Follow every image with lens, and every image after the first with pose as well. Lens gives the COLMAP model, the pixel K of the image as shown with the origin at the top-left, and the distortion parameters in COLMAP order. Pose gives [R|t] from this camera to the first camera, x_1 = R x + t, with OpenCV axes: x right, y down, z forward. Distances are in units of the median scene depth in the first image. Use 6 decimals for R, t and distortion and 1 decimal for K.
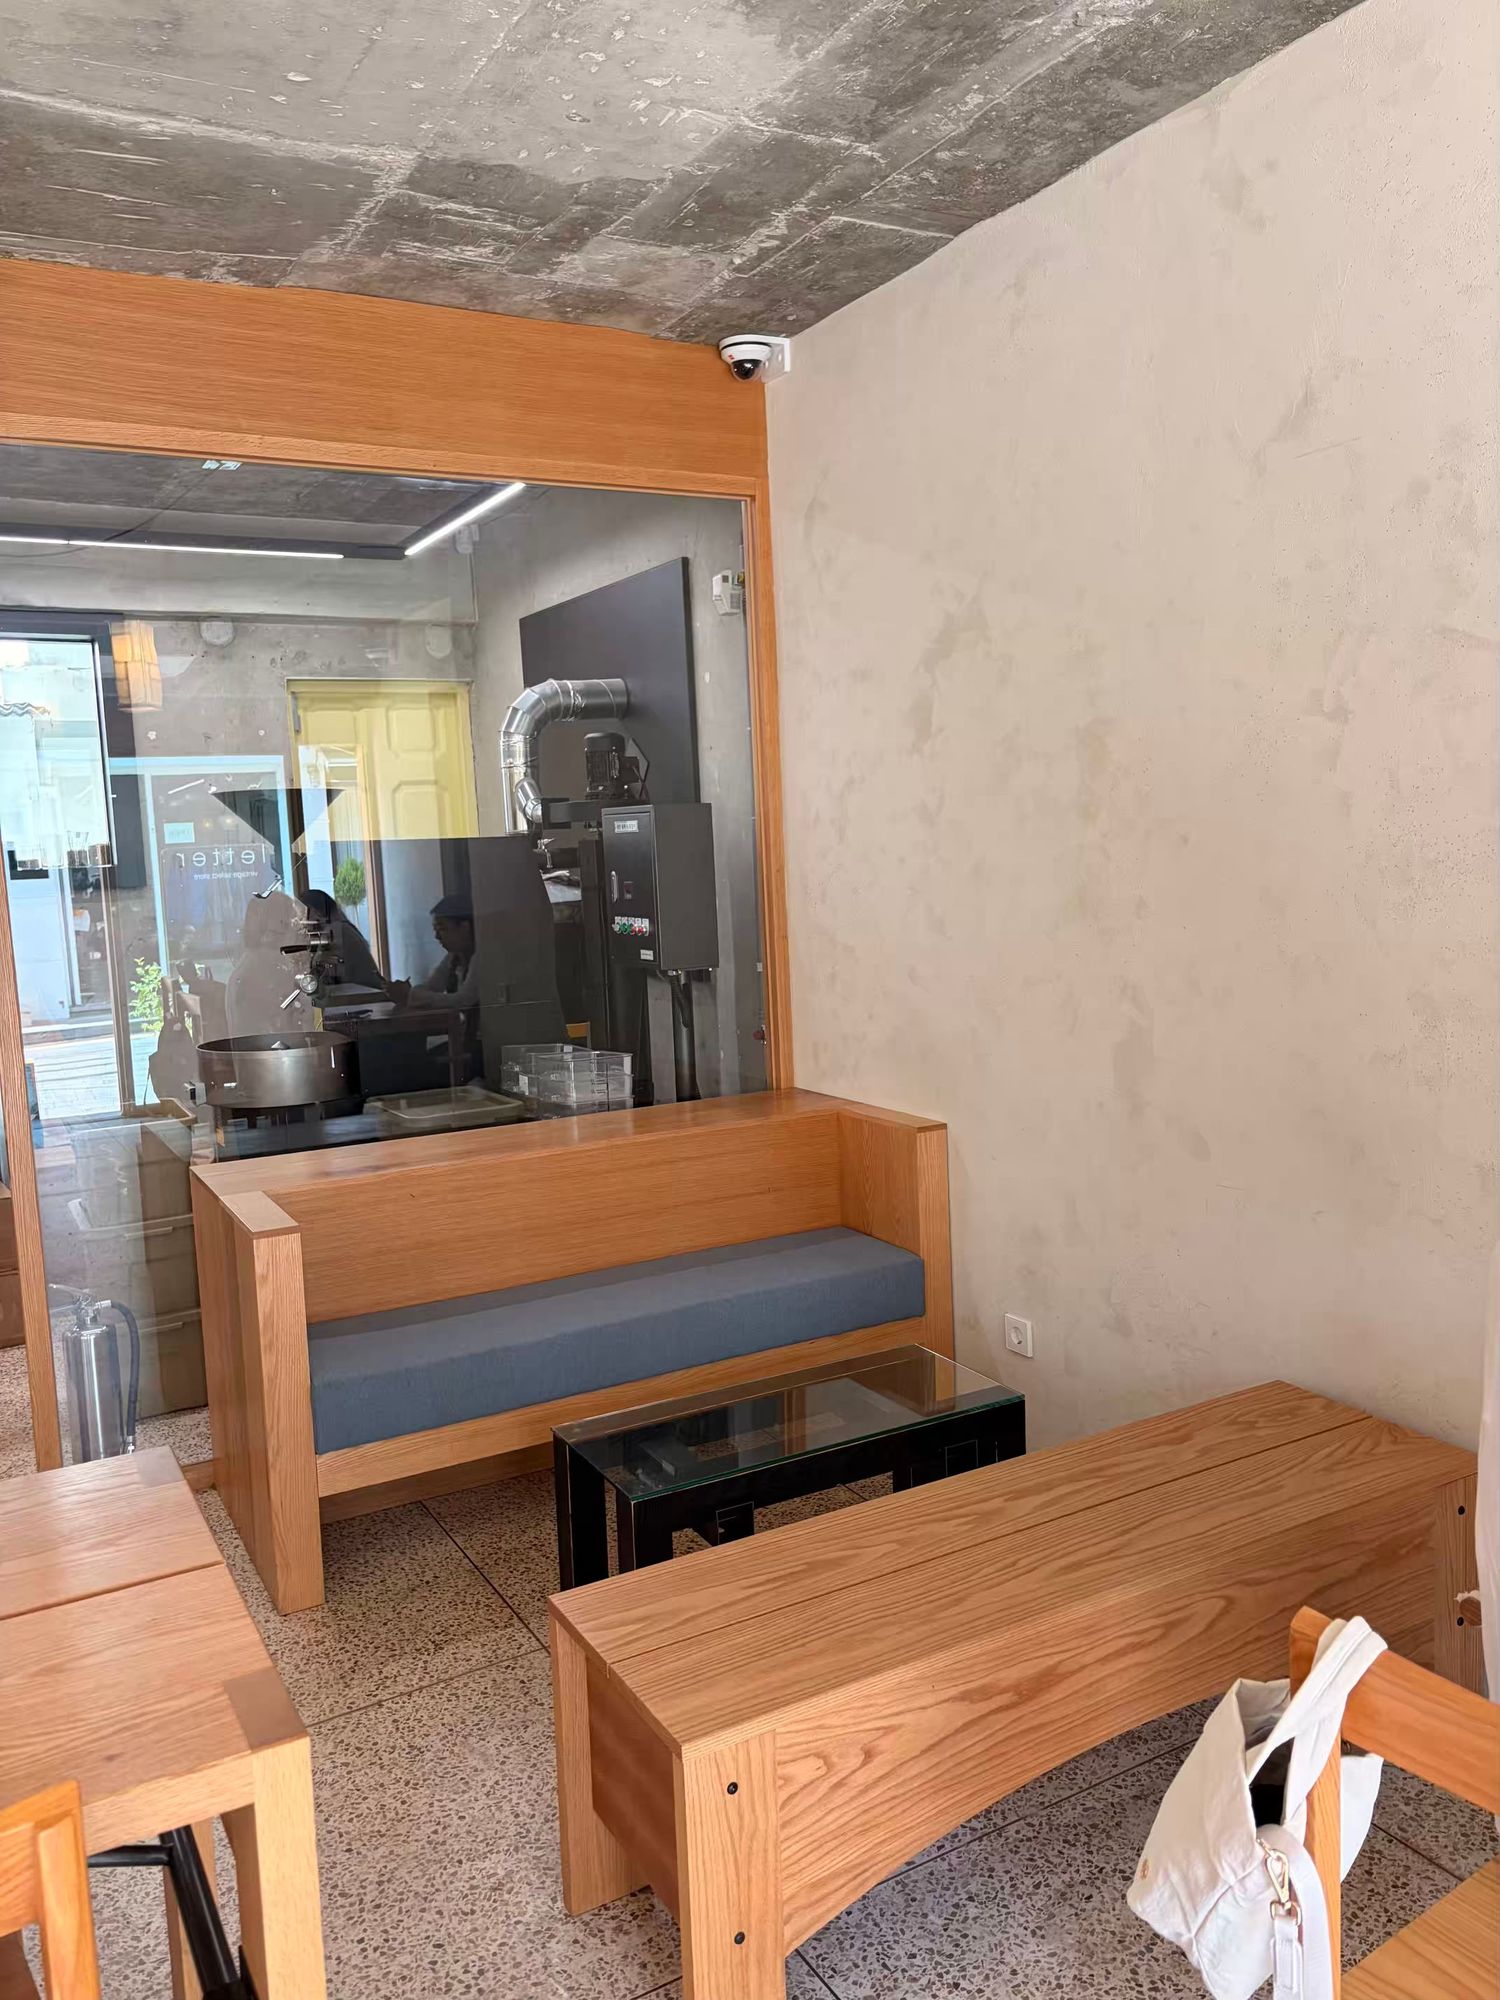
lens RADIAL K [[1520.1, 0, 769.6], [0, 1520.1, 1009.4], [0, 0, 1]] dist [0.039222, -0.033457]
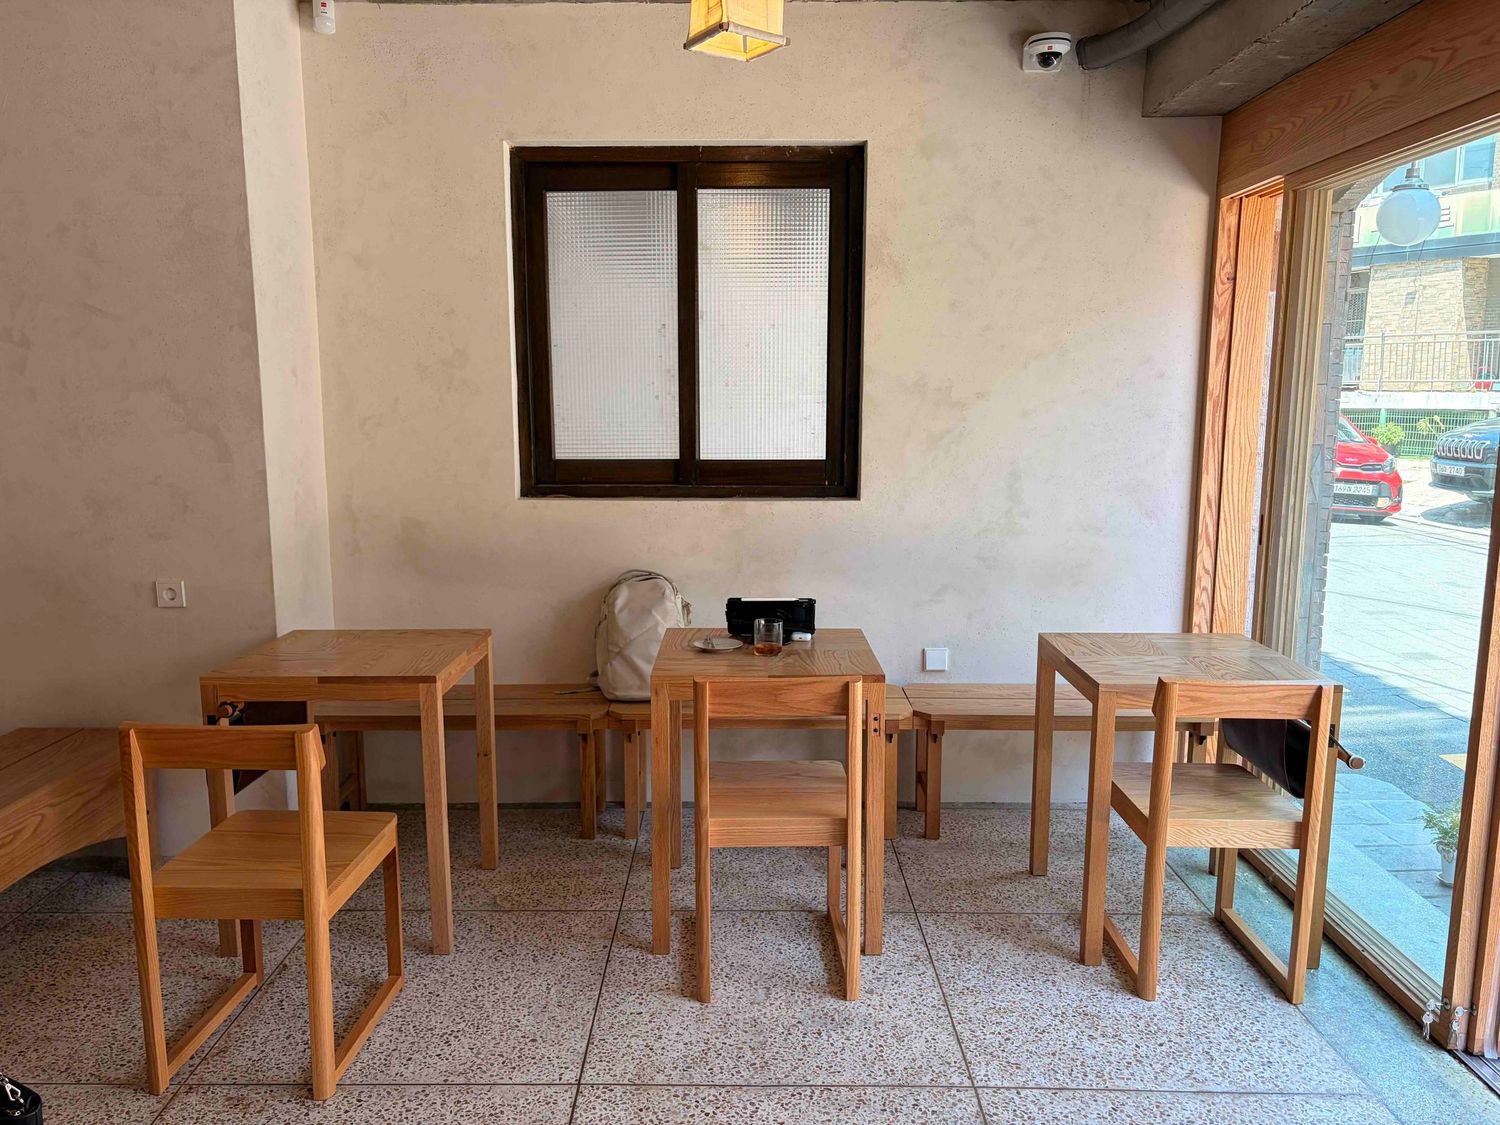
lens RADIAL K [[1140.1, 0, 742.4], [0, 1140.1, 559.7], [0, 0, 1]] dist [0.039222, -0.033457]
pose [[0.514482, -0.086300, 0.853147, -0.376770], [0.077500, 0.995531, 0.053967, 0.052252], [-0.853992, 0.038354, 0.518871, -0.416566]]
